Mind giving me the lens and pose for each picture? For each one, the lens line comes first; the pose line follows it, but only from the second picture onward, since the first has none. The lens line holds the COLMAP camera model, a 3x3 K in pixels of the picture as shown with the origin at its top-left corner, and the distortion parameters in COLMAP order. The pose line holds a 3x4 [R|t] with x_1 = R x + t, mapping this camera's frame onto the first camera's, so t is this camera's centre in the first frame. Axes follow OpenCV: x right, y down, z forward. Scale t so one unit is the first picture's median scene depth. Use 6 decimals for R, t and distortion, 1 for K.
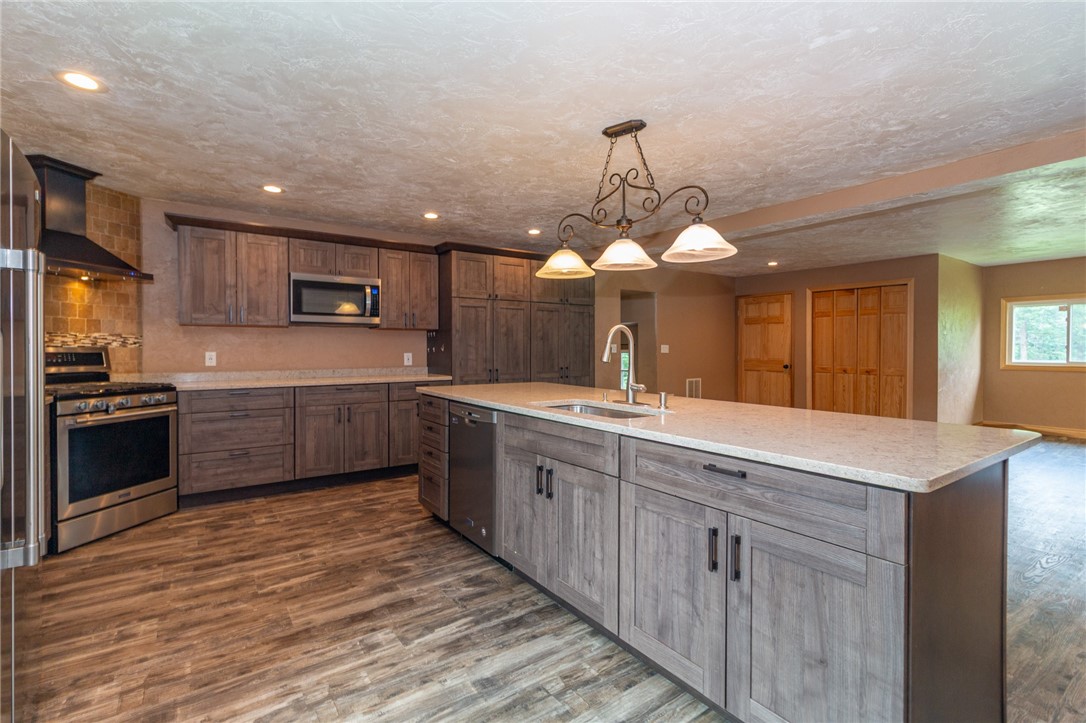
lens RADIAL K [[500.3, 0, 546.5], [0, 500.3, 355.2], [0, 0, 1]] dist [0.002907, -0.001109]
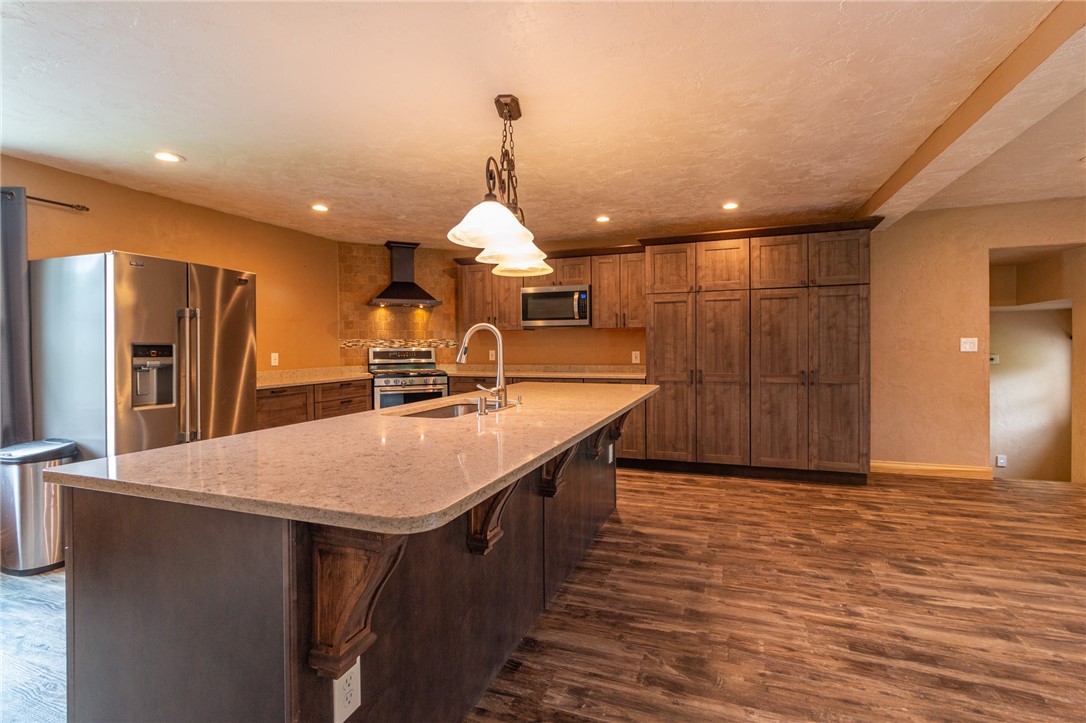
lens RADIAL K [[500.3, 0, 545.4], [0, 500.3, 356.5], [0, 0, 1]] dist [0.002907, -0.001109]
pose [[0.565367, 0.011197, -0.824763, 0.670838], [-0.003865, 0.999933, 0.010925, -0.006004], [0.824830, -0.002989, 0.565372, 0.379513]]
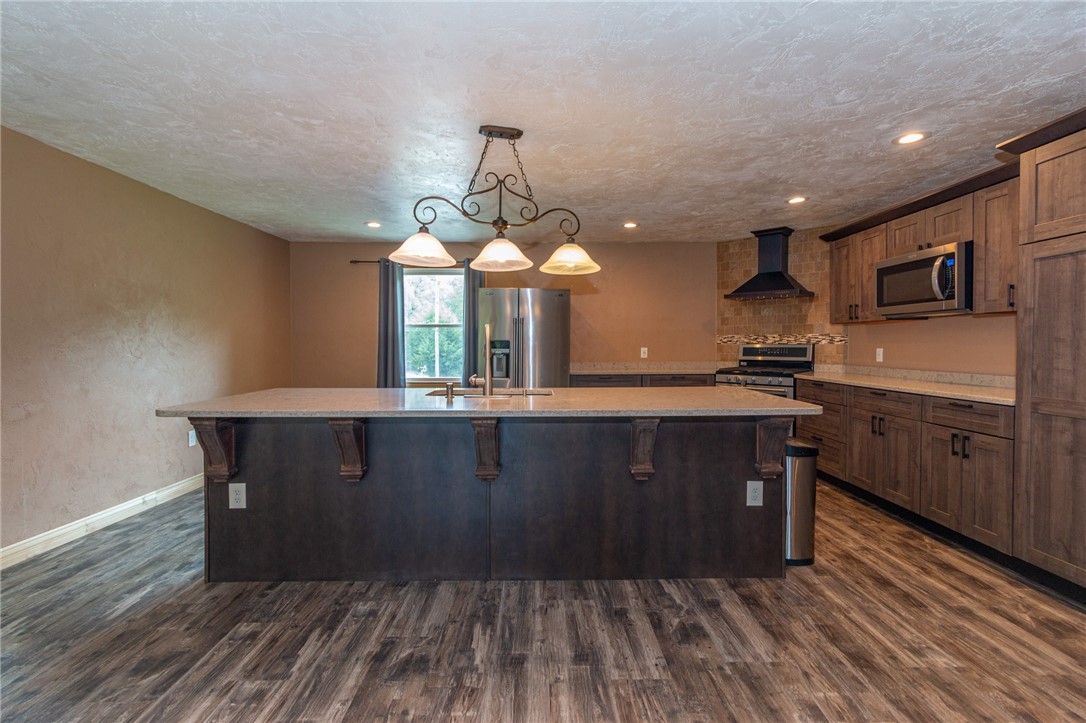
lens RADIAL K [[500.3, 0, 547.7], [0, 500.3, 352.6], [0, 0, 1]] dist [0.002907, -0.001109]
pose [[-0.563572, 0.012554, -0.825971, 0.677557], [-0.012283, 0.999647, 0.023575, -0.016263], [0.825975, 0.023432, -0.563219, 1.181880]]
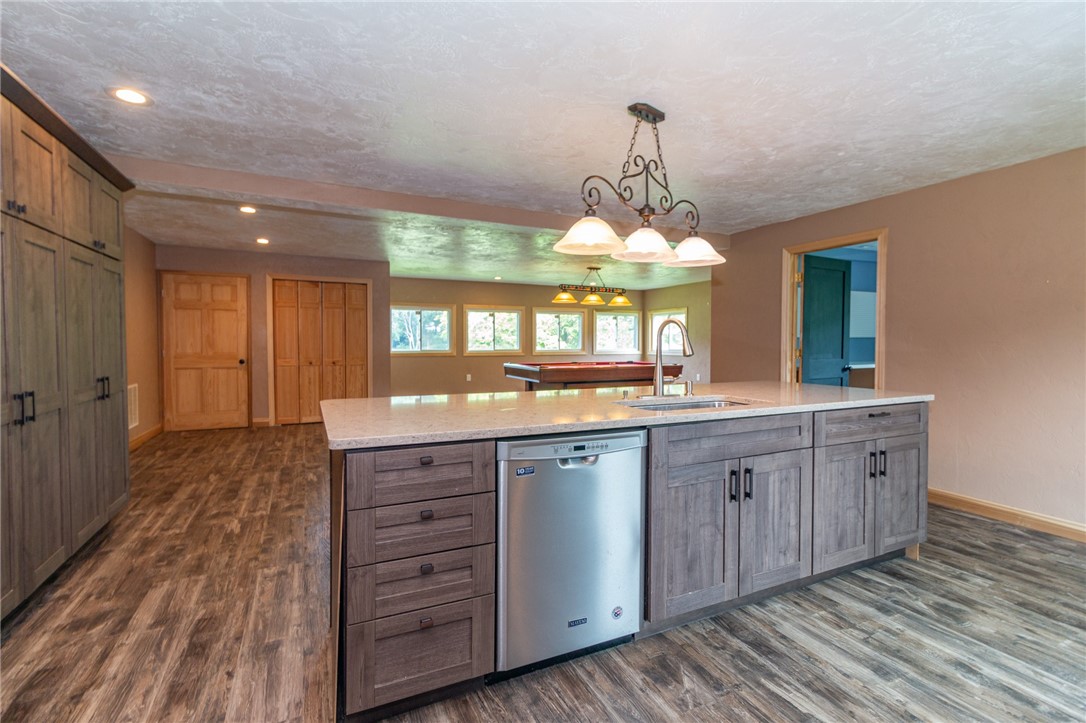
lens RADIAL K [[500.3, 0, 544.0], [0, 500.3, 355.1], [0, 0, 1]] dist [0.002907, -0.001109]
pose [[0.172118, -0.028124, 0.984675, -0.594704], [0.012275, 0.999576, 0.026404, -0.010589], [-0.985000, 0.007542, 0.172390, 0.728361]]
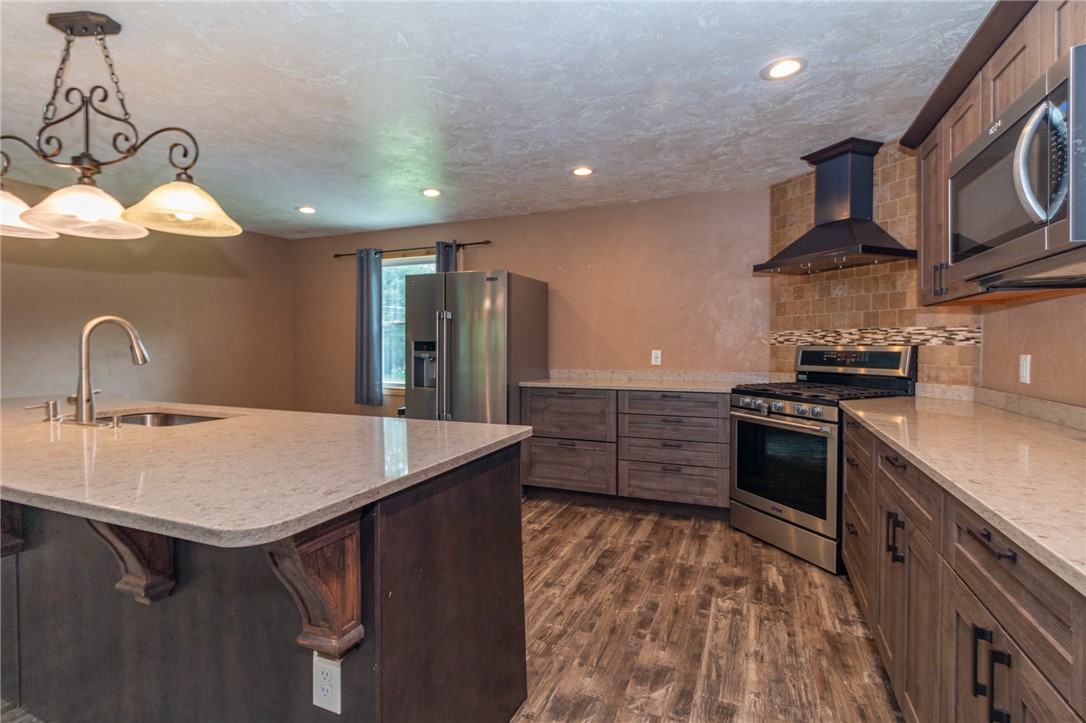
lens RADIAL K [[500.3, 0, 544.2], [0, 500.3, 356.9], [0, 0, 1]] dist [0.002907, -0.001109]
pose [[-0.849493, 0.012585, -0.527450, -0.010805], [-0.008163, 0.999282, 0.036990, -0.022373], [0.527537, 0.035728, -0.848781, 1.356597]]
